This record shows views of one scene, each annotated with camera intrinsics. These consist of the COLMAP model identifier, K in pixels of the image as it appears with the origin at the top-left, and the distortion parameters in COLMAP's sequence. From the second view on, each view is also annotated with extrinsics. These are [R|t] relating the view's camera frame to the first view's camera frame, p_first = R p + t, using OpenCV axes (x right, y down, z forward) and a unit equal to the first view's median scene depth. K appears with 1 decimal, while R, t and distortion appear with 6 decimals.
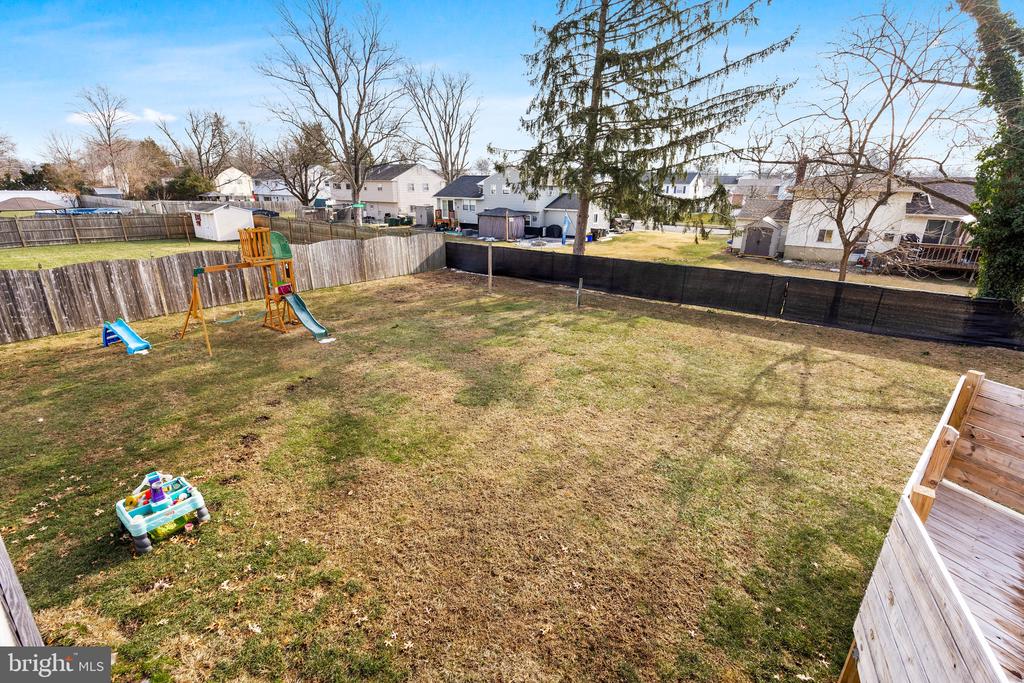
lens RADIAL K [[439.1, 0, 512.0], [0, 439.1, 341.5], [0, 0, 1]] dist [0.000843, 0.000137]
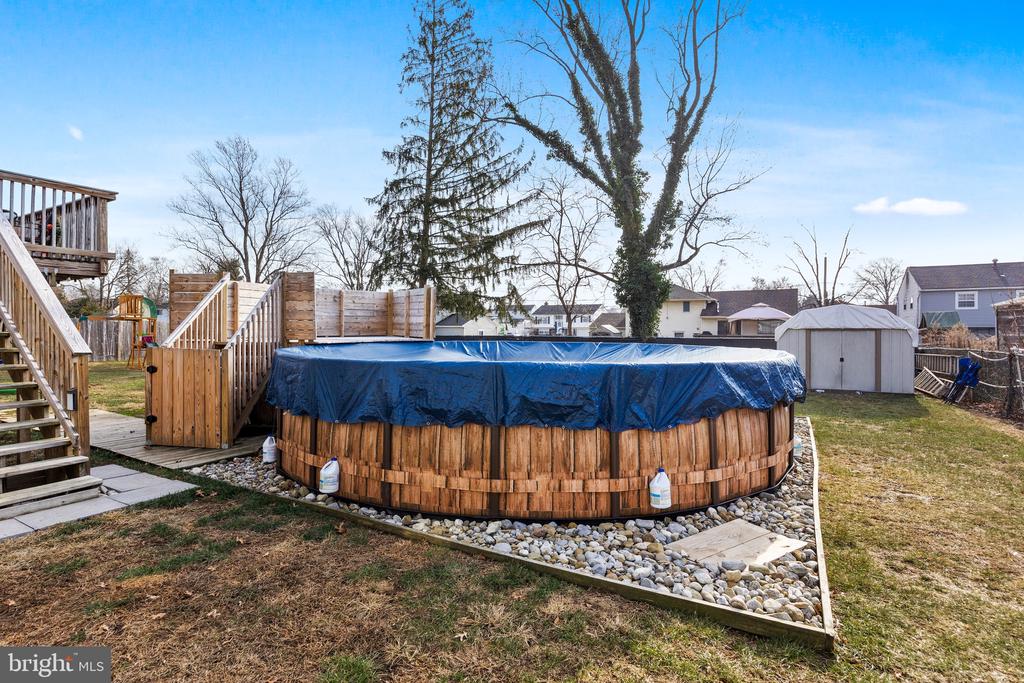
lens RADIAL K [[505.4, 0, 512.0], [0, 505.4, 341.5], [0, 0, 1]] dist [0.002416, 0.000397]
pose [[0.994975, -0.006930, 0.099887, 0.159671], [0.038005, 0.949082, -0.312727, 0.149377], [-0.092634, 0.314951, 0.944576, -0.207100]]
